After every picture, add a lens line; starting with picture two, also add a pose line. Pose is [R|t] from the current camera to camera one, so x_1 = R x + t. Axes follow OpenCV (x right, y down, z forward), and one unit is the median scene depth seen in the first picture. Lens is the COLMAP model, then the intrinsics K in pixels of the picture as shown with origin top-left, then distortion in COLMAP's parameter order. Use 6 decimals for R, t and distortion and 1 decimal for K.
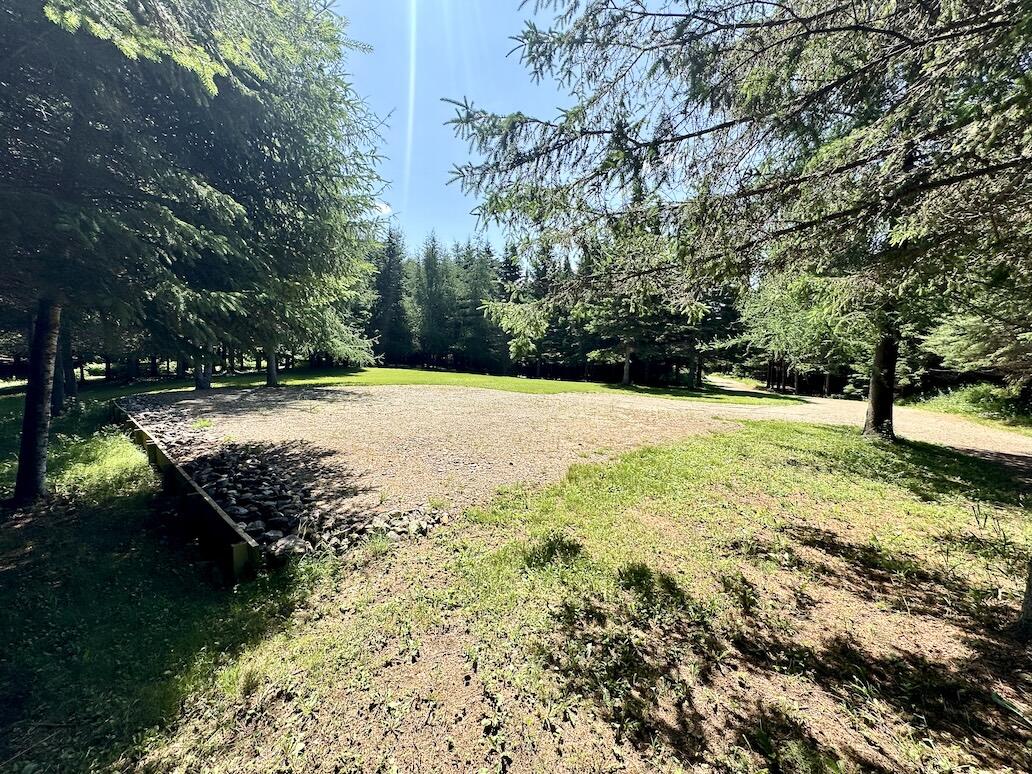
lens RADIAL K [[413.2, 0, 517.6], [0, 413.2, 390.5], [0, 0, 1]] dist [-0.000559, 0.000456]
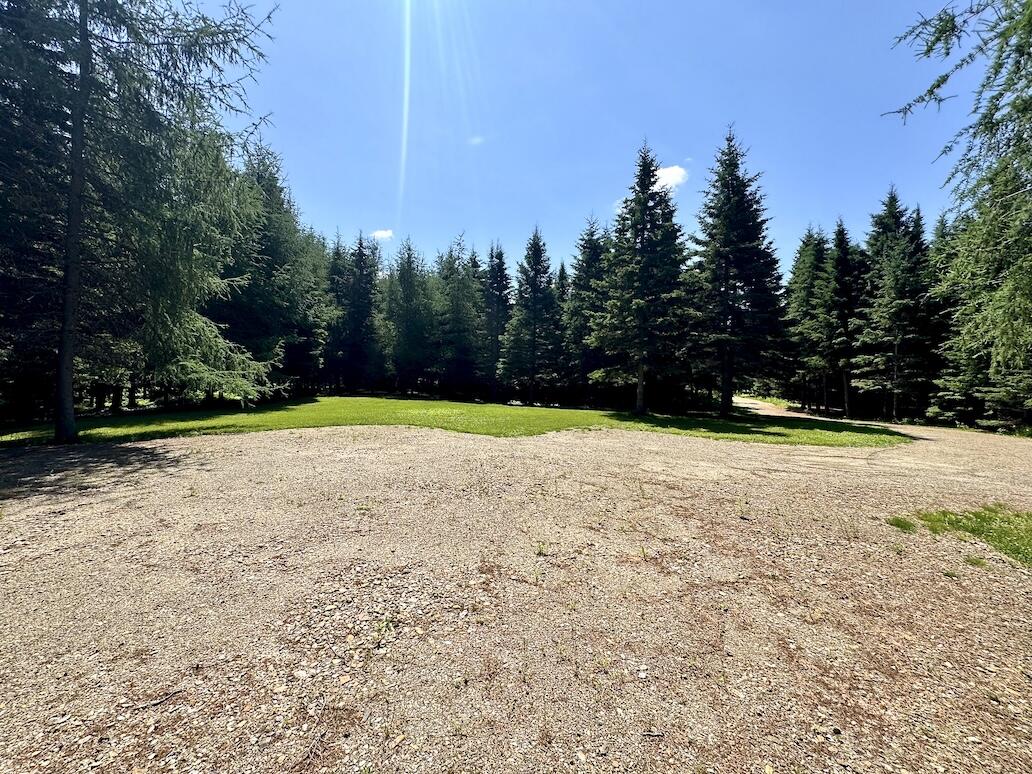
lens RADIAL K [[413.2, 0, 517.6], [0, 413.2, 390.5], [0, 0, 1]] dist [-0.000559, 0.000456]
pose [[0.999686, -0.023275, -0.009303, 0.039688], [0.022757, 0.998369, -0.052367, -0.019189], [0.010507, 0.052138, 0.998585, 0.211210]]
